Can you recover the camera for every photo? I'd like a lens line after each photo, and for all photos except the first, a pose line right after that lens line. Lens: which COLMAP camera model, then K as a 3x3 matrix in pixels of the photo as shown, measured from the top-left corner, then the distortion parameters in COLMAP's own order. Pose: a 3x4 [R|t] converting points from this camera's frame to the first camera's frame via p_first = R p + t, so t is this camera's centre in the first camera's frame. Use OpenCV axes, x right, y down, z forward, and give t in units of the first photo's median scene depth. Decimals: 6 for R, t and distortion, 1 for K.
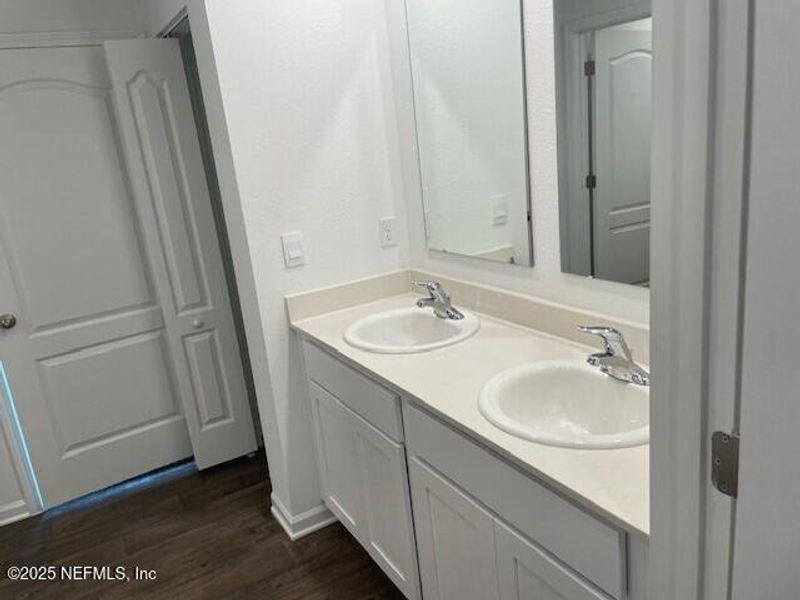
lens RADIAL K [[619.5, 0, 399.3], [0, 619.5, 315.7], [0, 0, 1]] dist [0.068352, -0.108553]
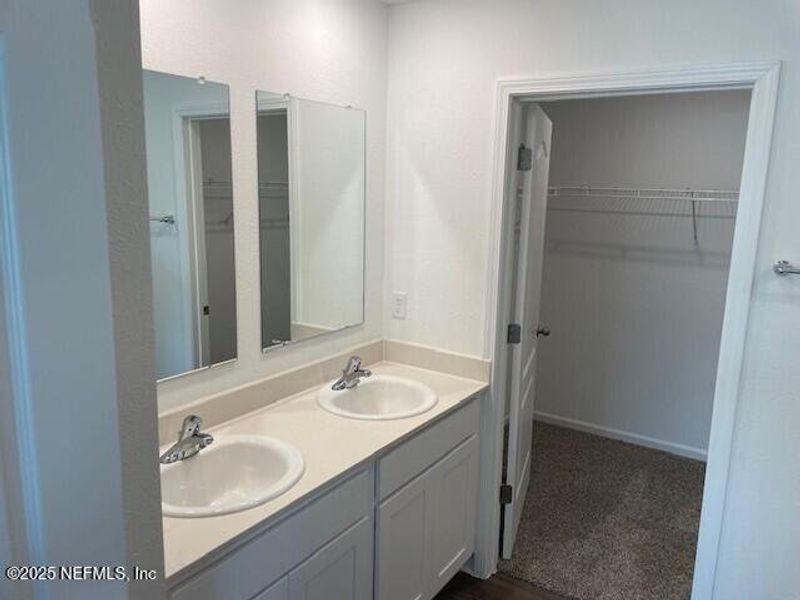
lens RADIAL K [[619.5, 0, 399.3], [0, 619.5, 315.7], [0, 0, 1]] dist [0.068352, -0.108553]
pose [[-0.463323, -0.074851, 0.883023, -0.973698], [0.274128, 0.935450, 0.223130, -0.352380], [-0.842725, 0.345443, -0.412896, 1.382089]]
